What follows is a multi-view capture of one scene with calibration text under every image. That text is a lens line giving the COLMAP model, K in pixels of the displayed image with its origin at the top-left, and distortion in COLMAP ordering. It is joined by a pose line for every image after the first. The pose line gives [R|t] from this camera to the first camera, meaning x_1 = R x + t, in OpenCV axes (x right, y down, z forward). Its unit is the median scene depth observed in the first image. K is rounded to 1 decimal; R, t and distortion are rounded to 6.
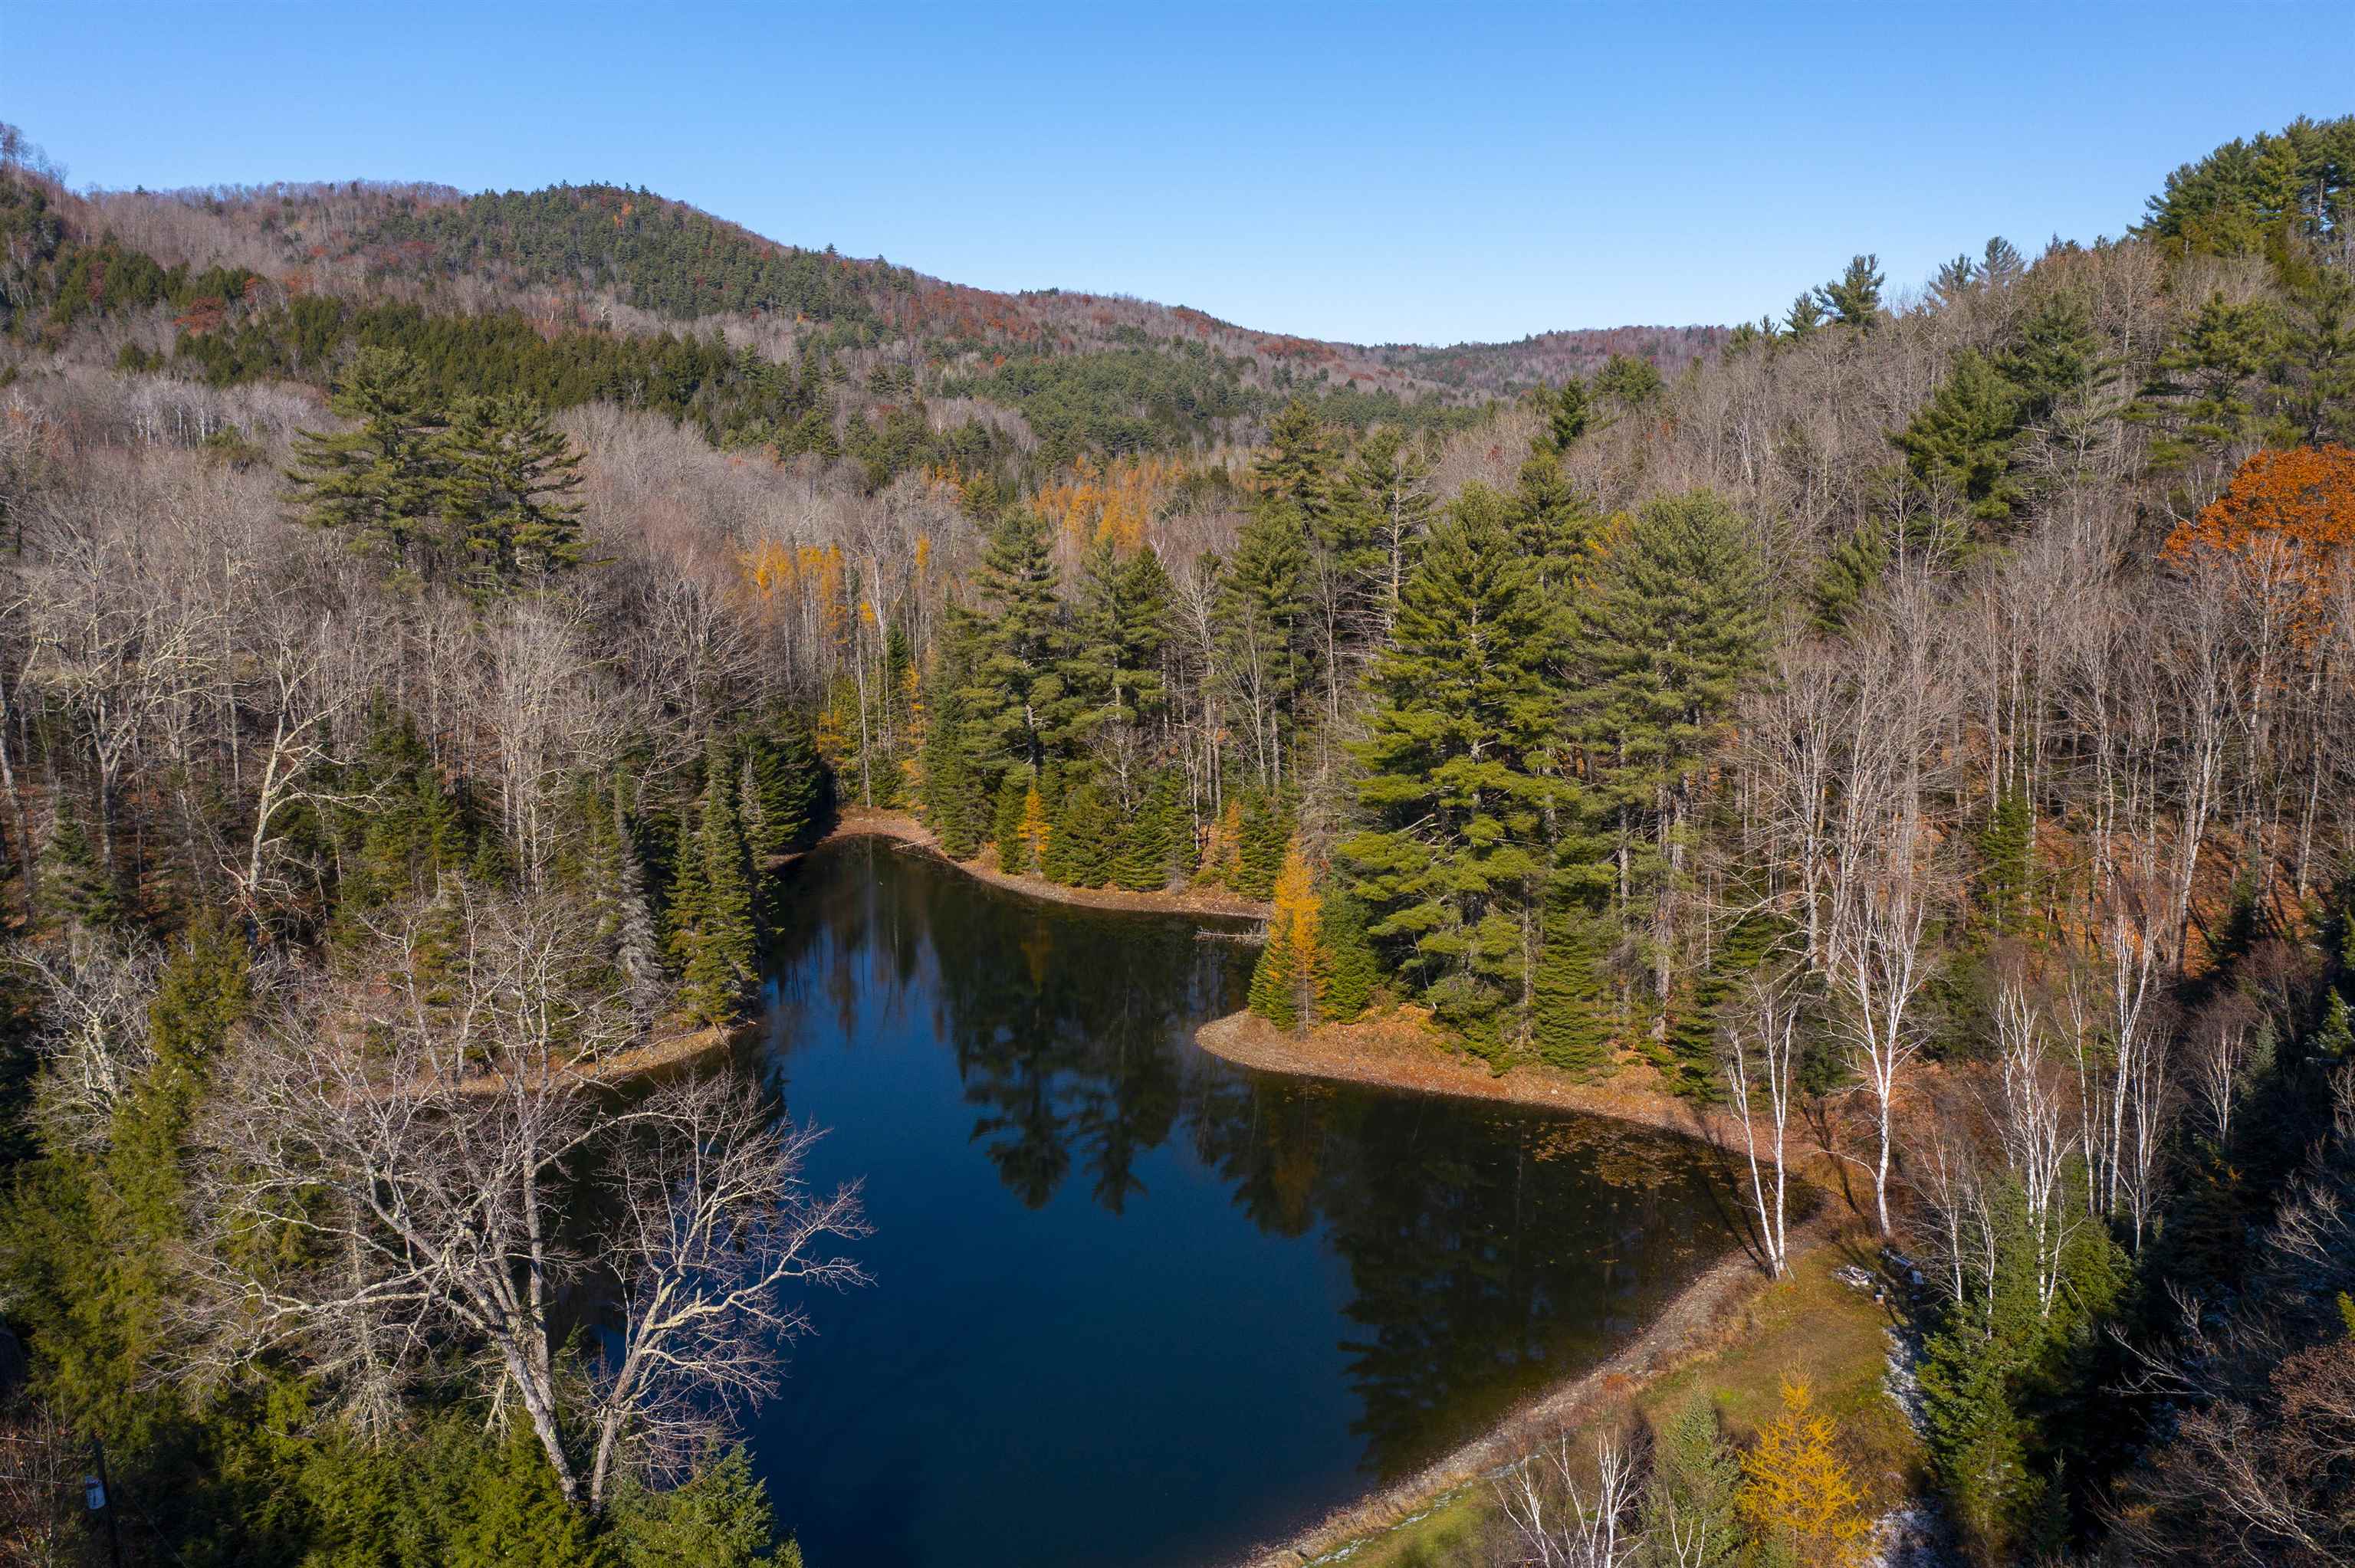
lens RADIAL K [[1862.7, 0, 1171.7], [0, 1862.7, 780.5], [0, 0, 1]] dist [-0.004943, 0.005721]
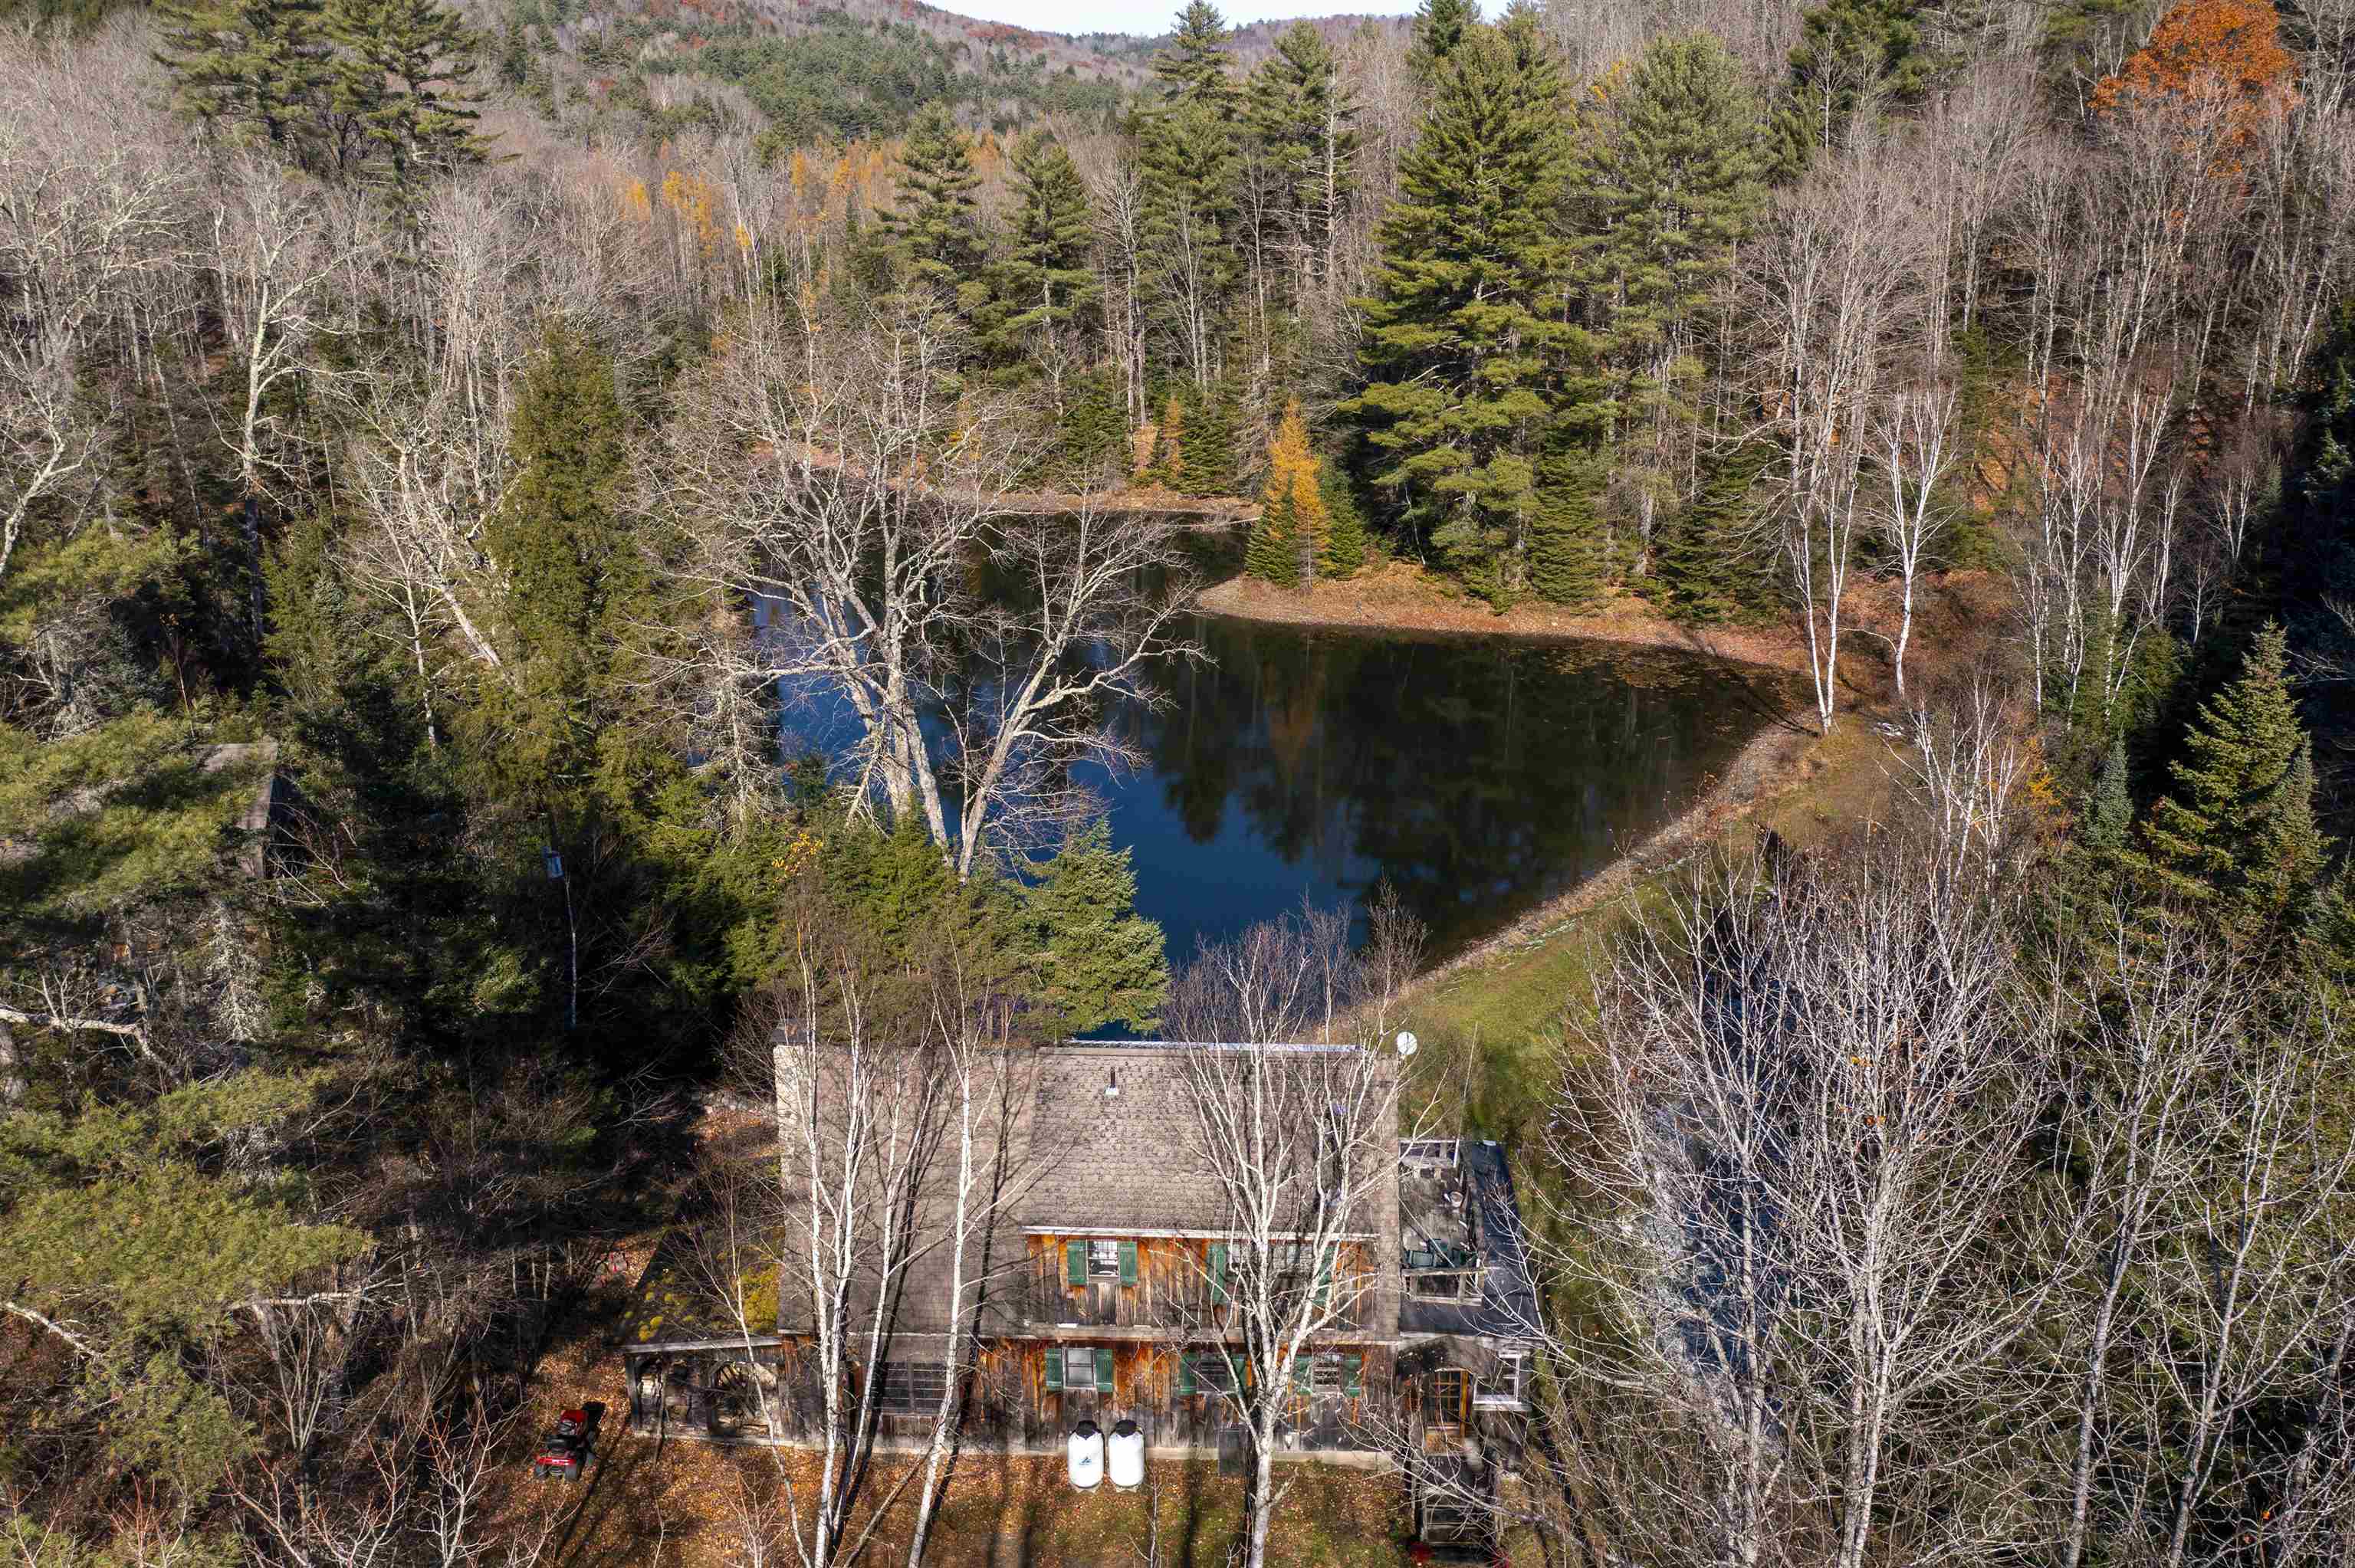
lens RADIAL K [[1859.0, 0, 1171.2], [0, 1859.0, 784.4], [0, 0, 1]] dist [-0.012617, 0.007181]
pose [[0.987455, -0.054844, 0.148072, -0.124716], [0.031941, 0.987735, 0.152836, 0.061876], [-0.154638, -0.146190, 0.977096, -0.019258]]
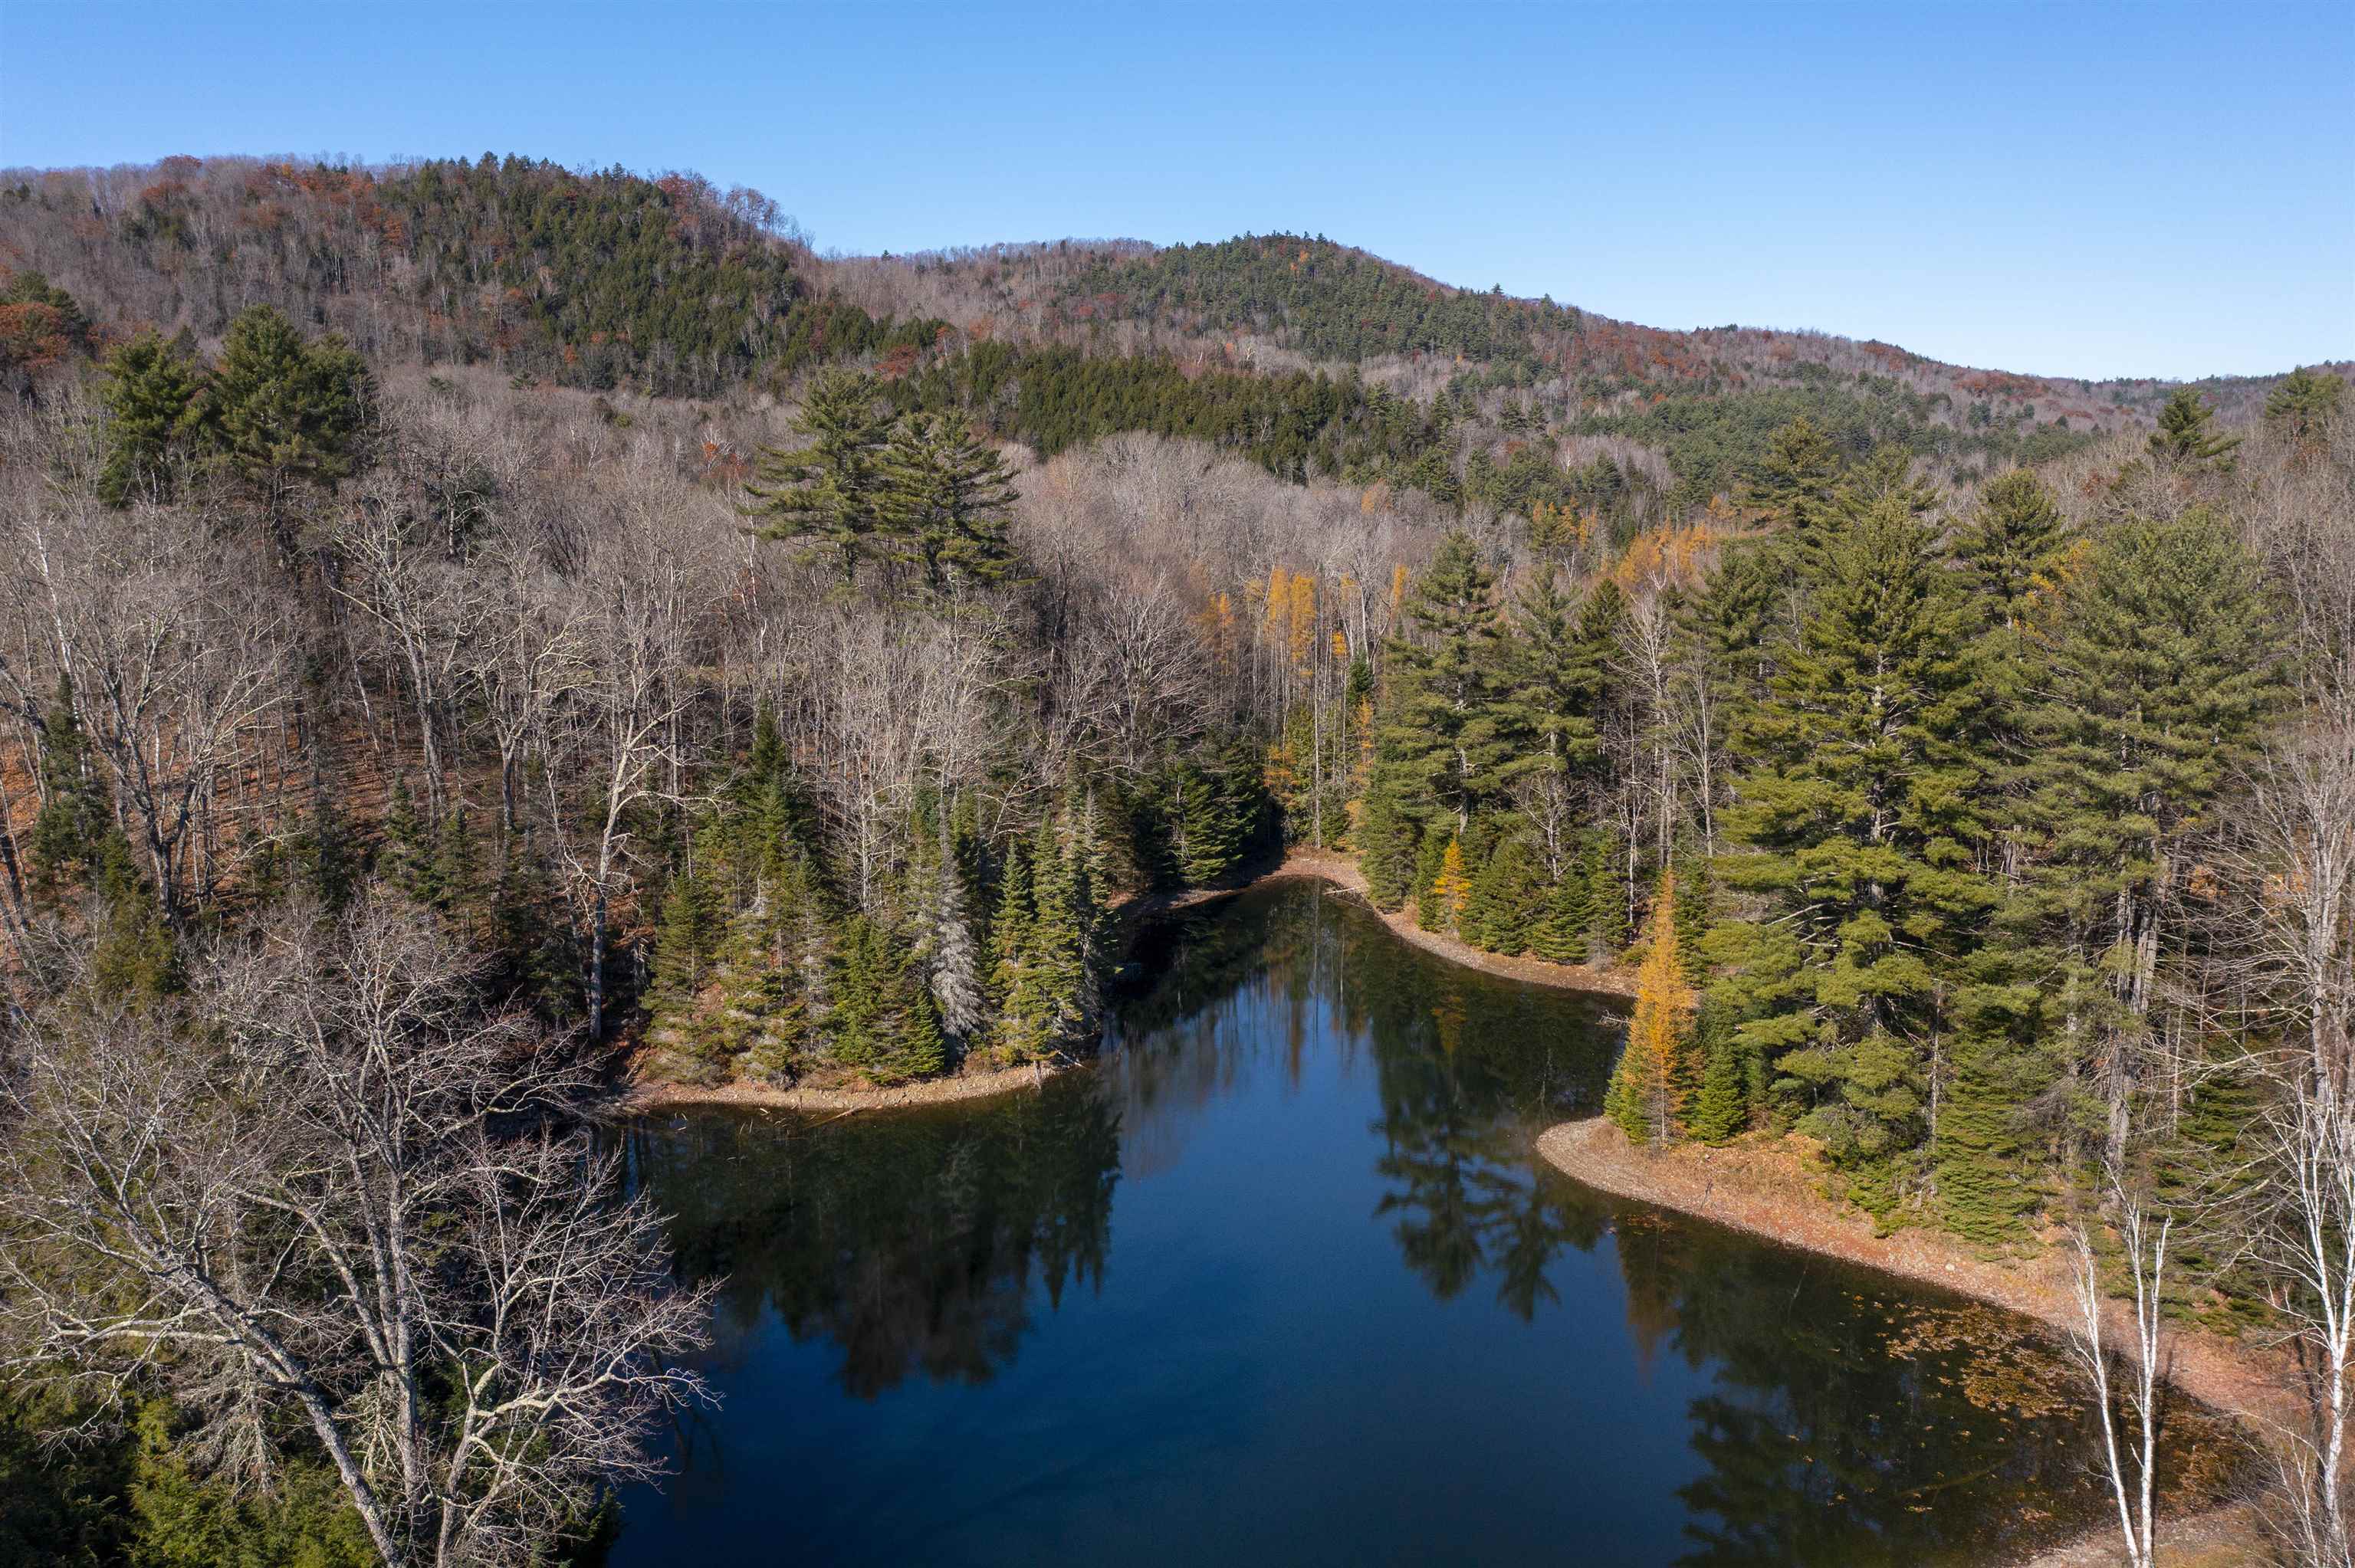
lens RADIAL K [[1862.7, 0, 1177.1], [0, 1862.7, 779.1], [0, 0, 1]] dist [-0.005376, -0.001517]
pose [[0.937863, 0.061093, -0.341585, 0.109272], [-0.068891, 0.997566, -0.010733, -0.006379], [0.340098, 0.033599, 0.939790, 0.096850]]
